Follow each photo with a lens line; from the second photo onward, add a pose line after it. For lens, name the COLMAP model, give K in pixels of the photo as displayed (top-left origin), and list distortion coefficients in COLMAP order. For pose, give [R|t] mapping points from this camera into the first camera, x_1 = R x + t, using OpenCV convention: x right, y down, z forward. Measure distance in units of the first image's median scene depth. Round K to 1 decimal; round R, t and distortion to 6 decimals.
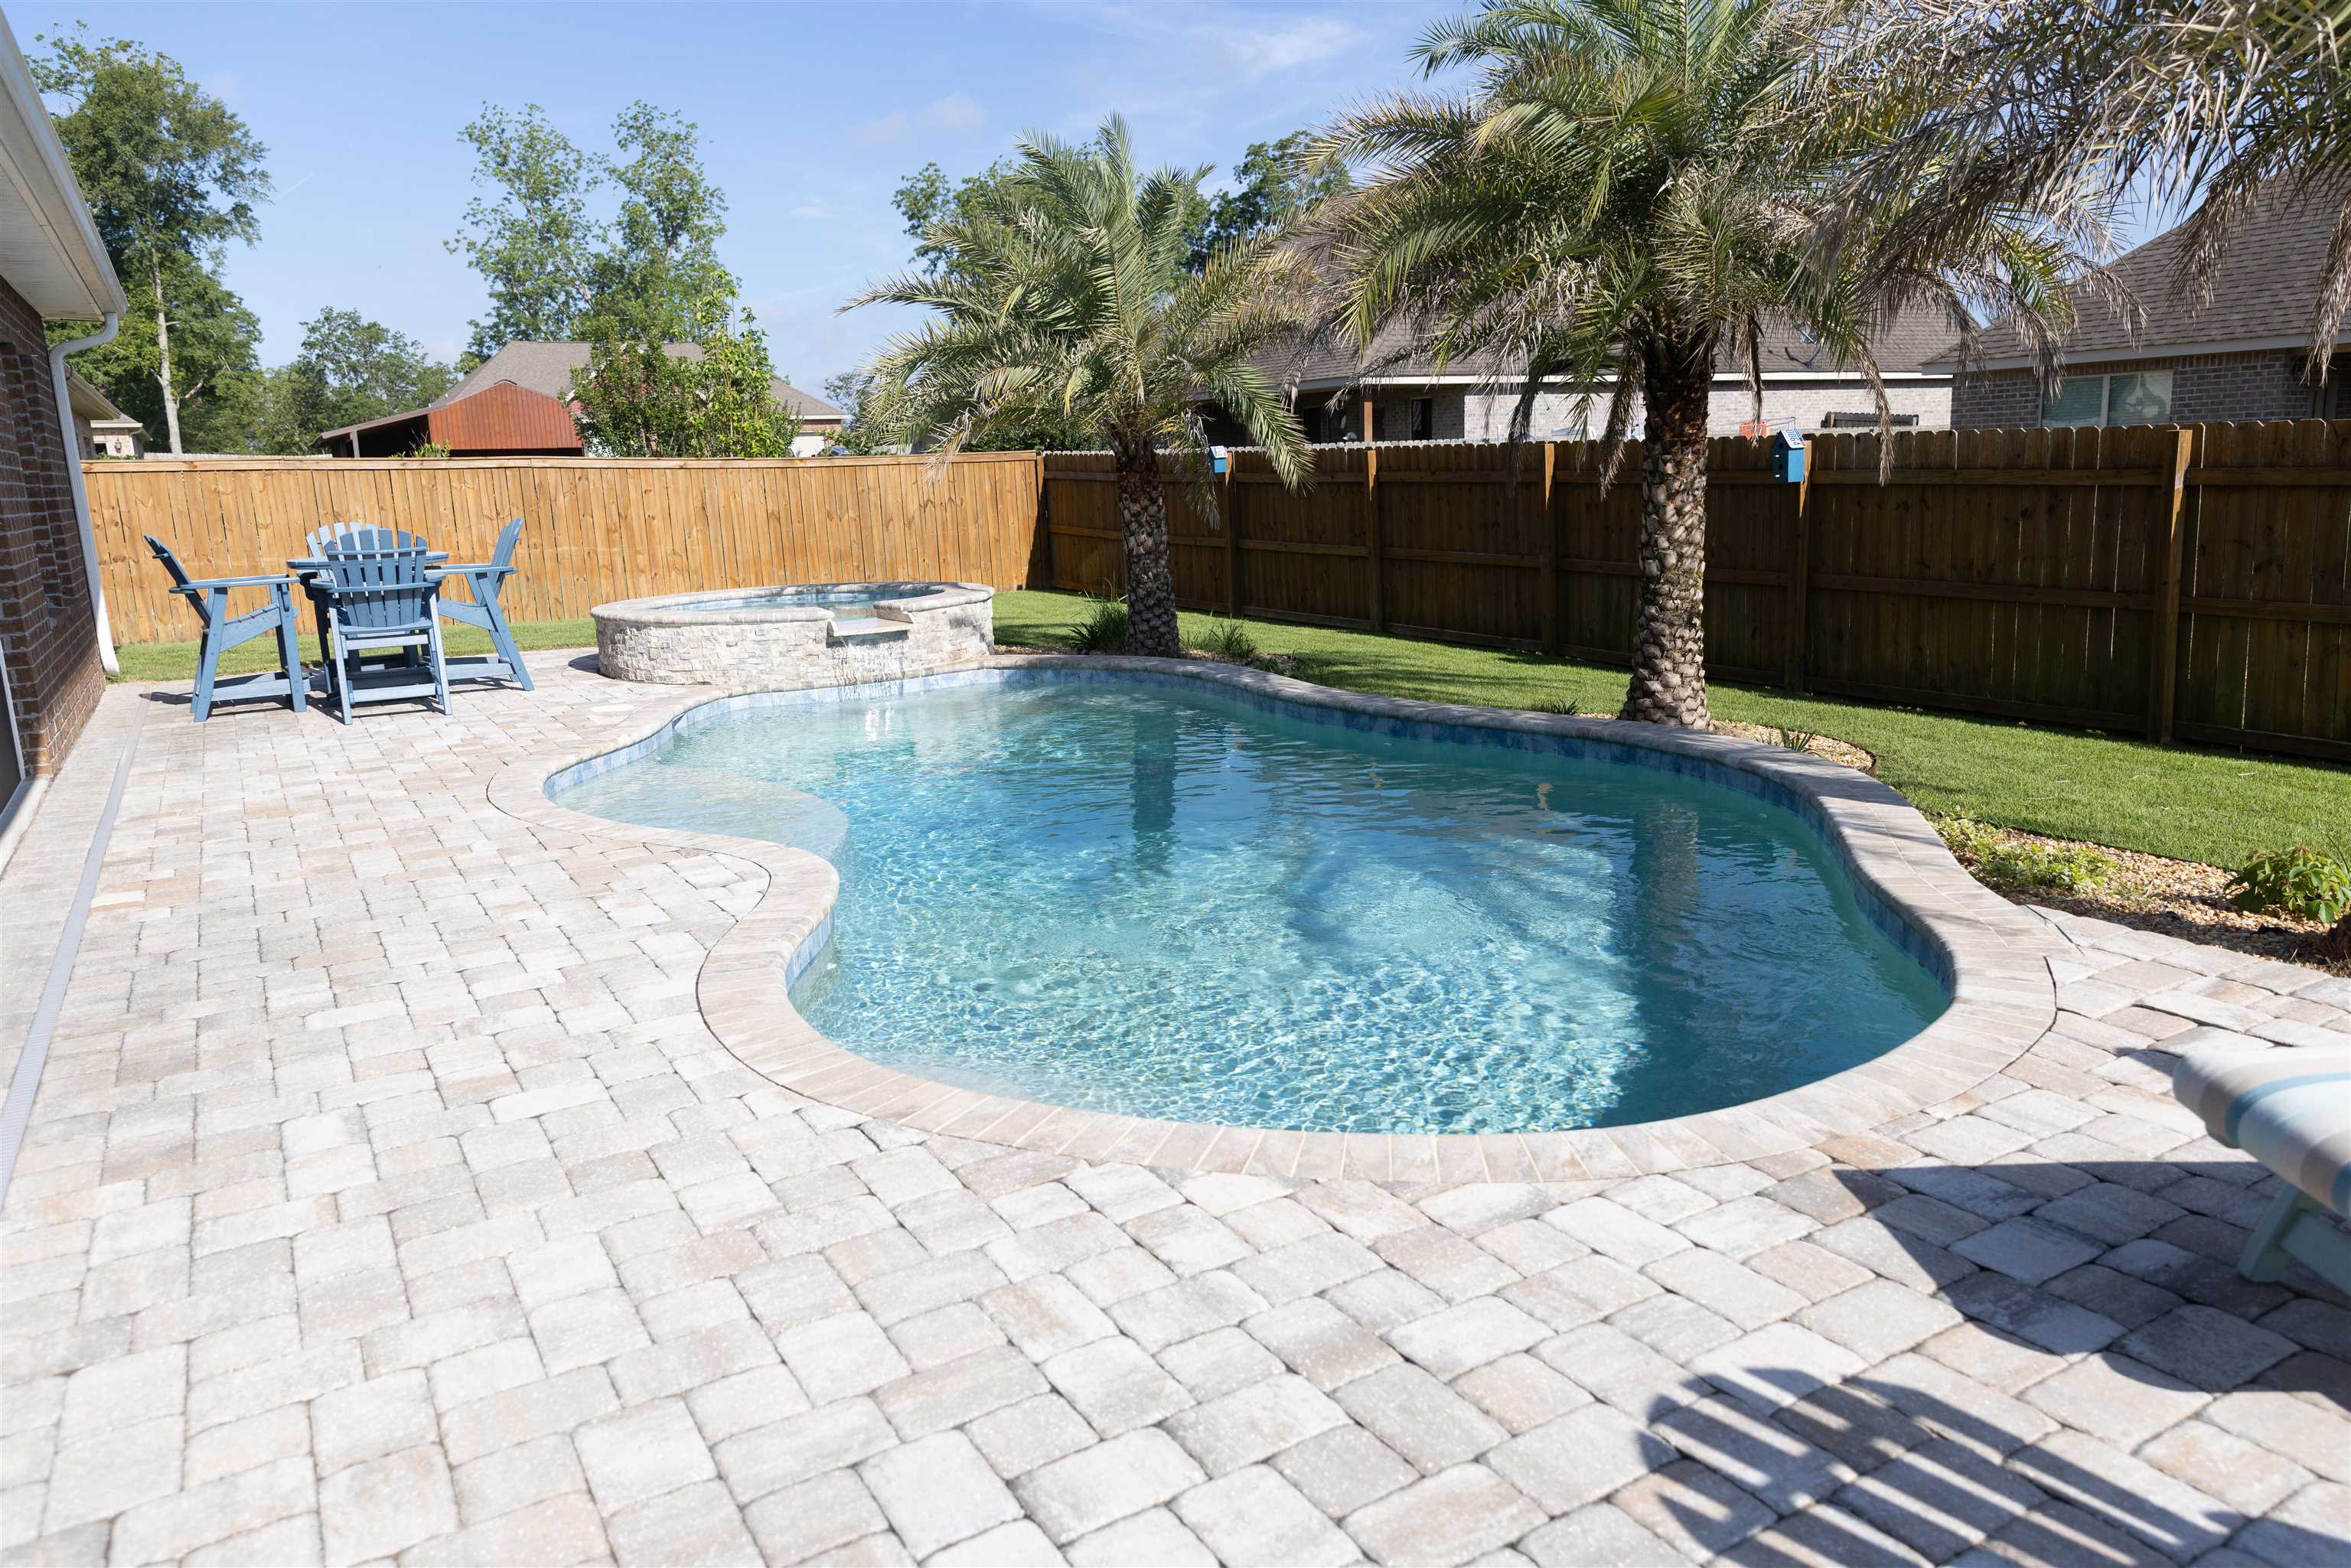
lens RADIAL K [[1593.6, 0, 1179.5], [0, 1593.6, 781.8], [0, 0, 1]] dist [0.019652, -0.005190]
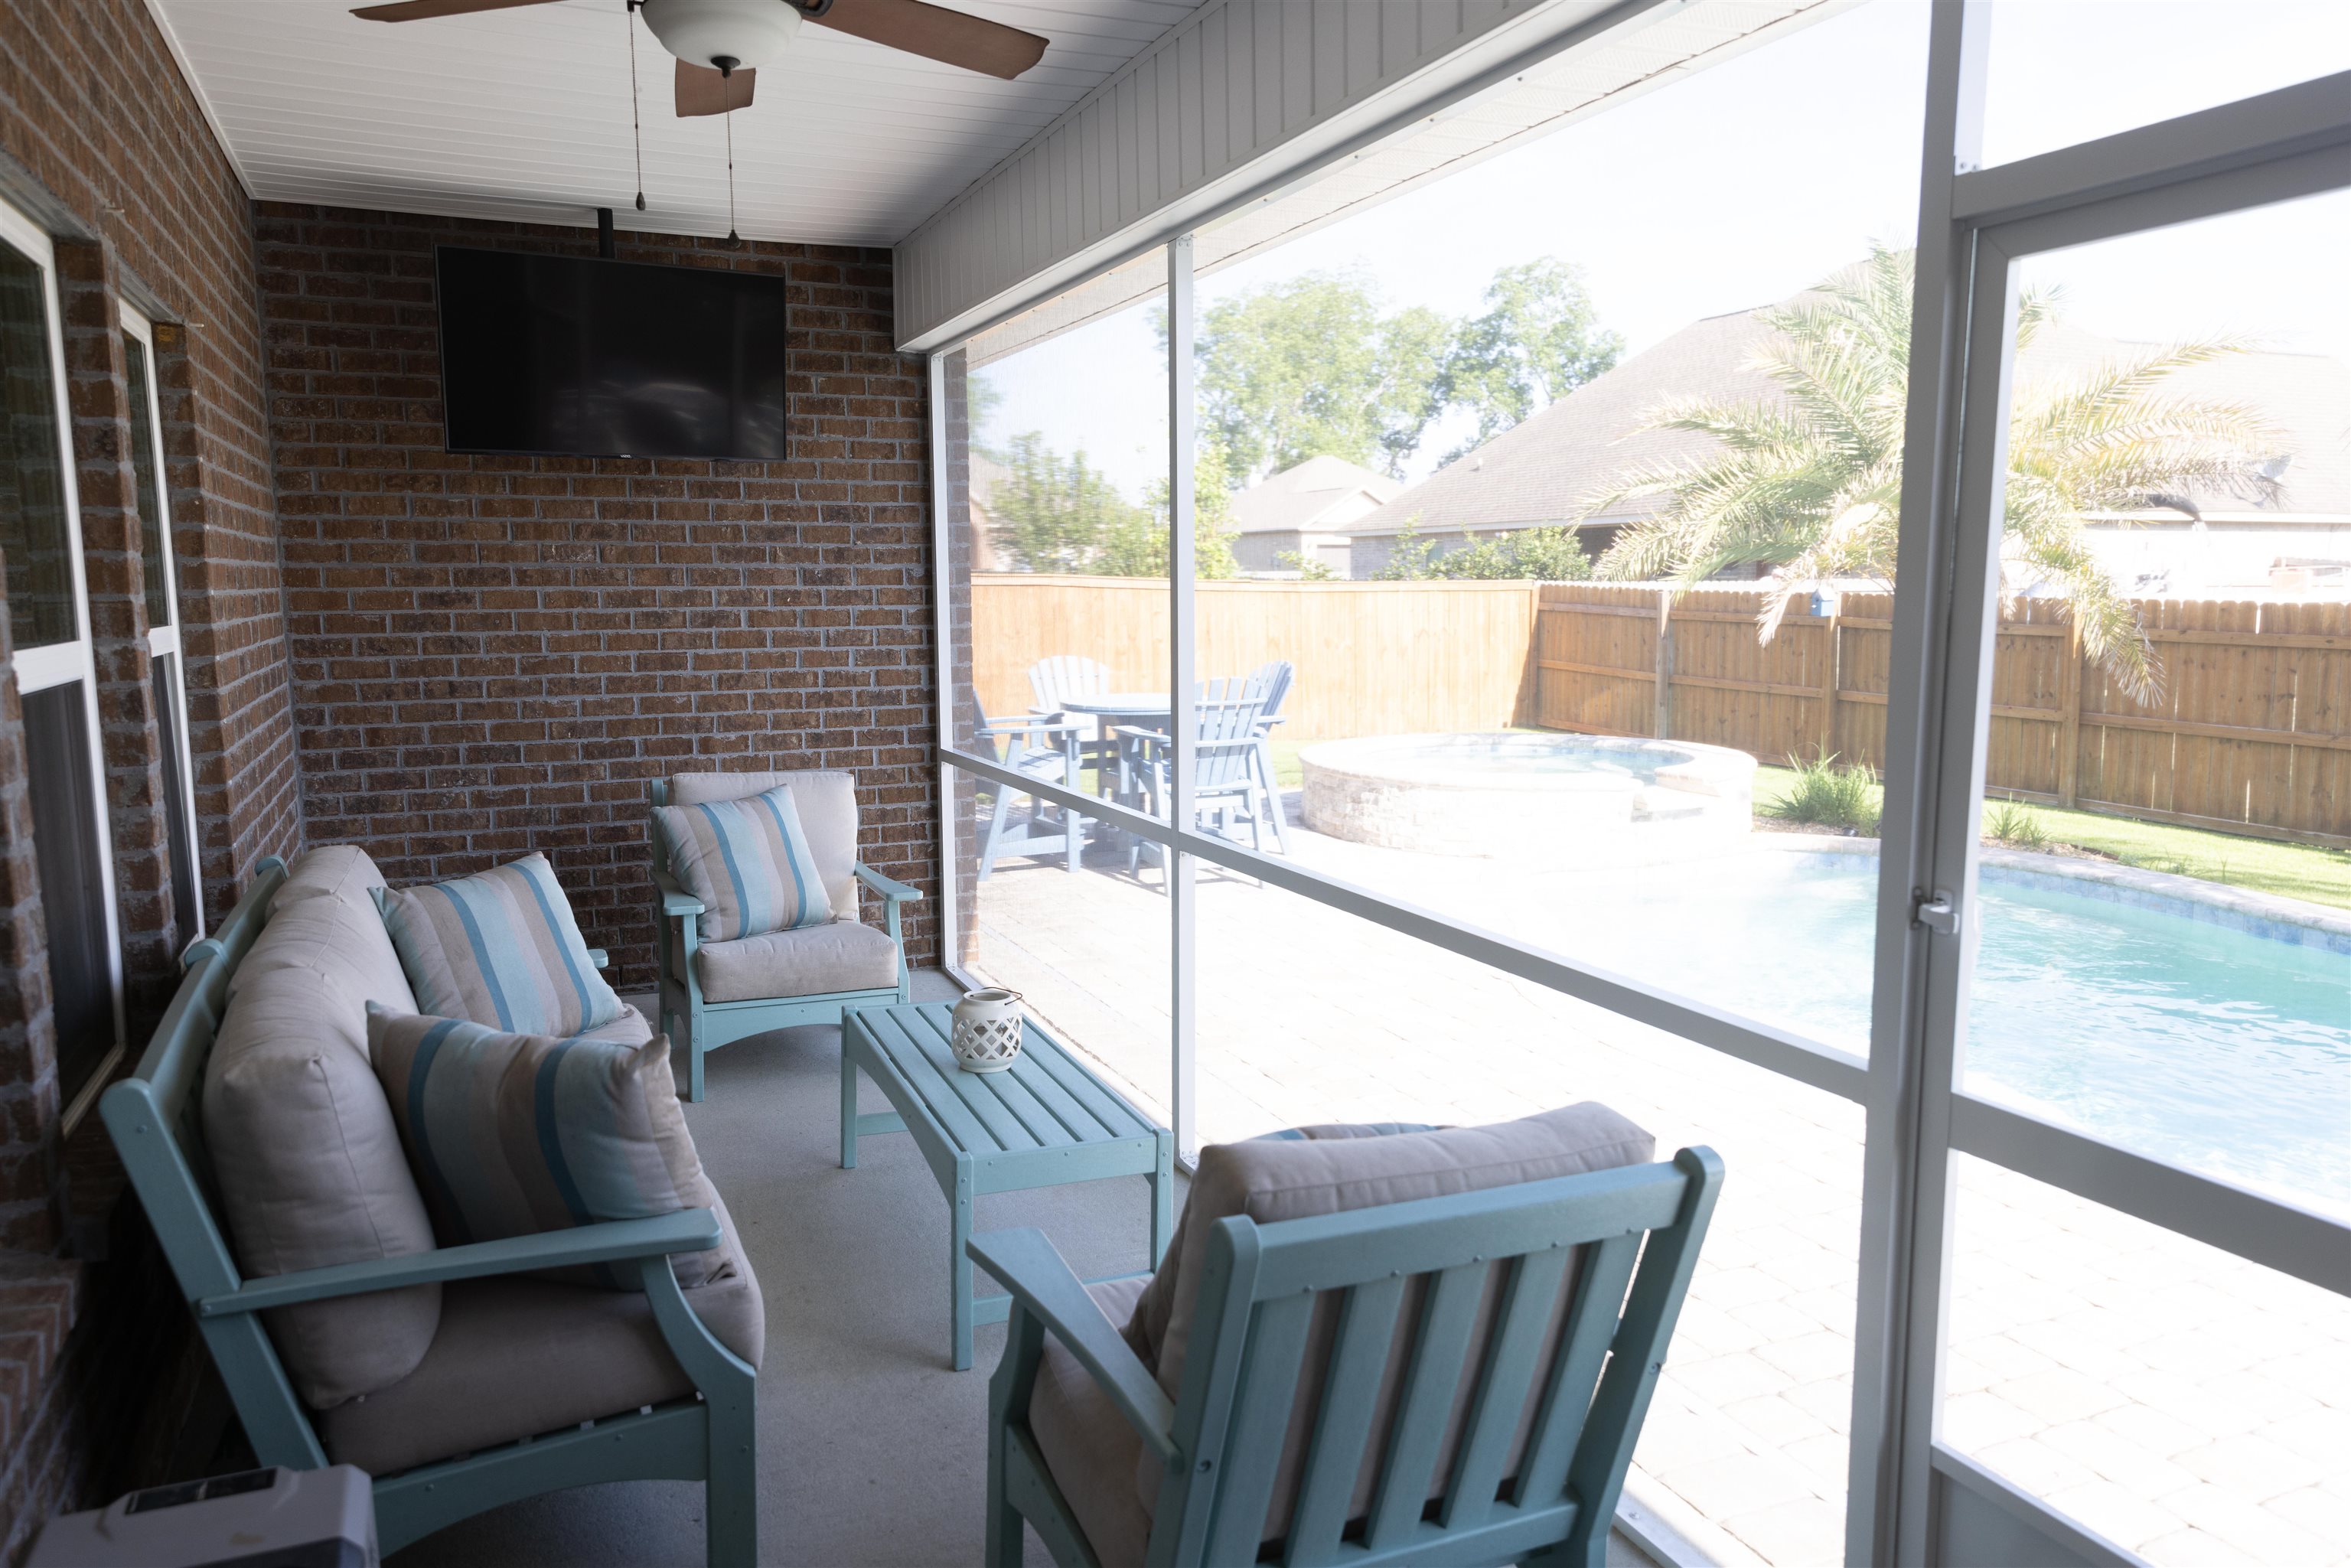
lens RADIAL K [[1593.6, 0, 1173.0], [0, 1593.6, 782.1], [0, 0, 1]] dist [0.019652, -0.005190]
pose [[0.991044, 0.046858, -0.125043, -0.187765], [-0.055196, 0.996417, -0.064074, -0.019430], [0.121593, 0.070402, 0.990080, 0.061557]]
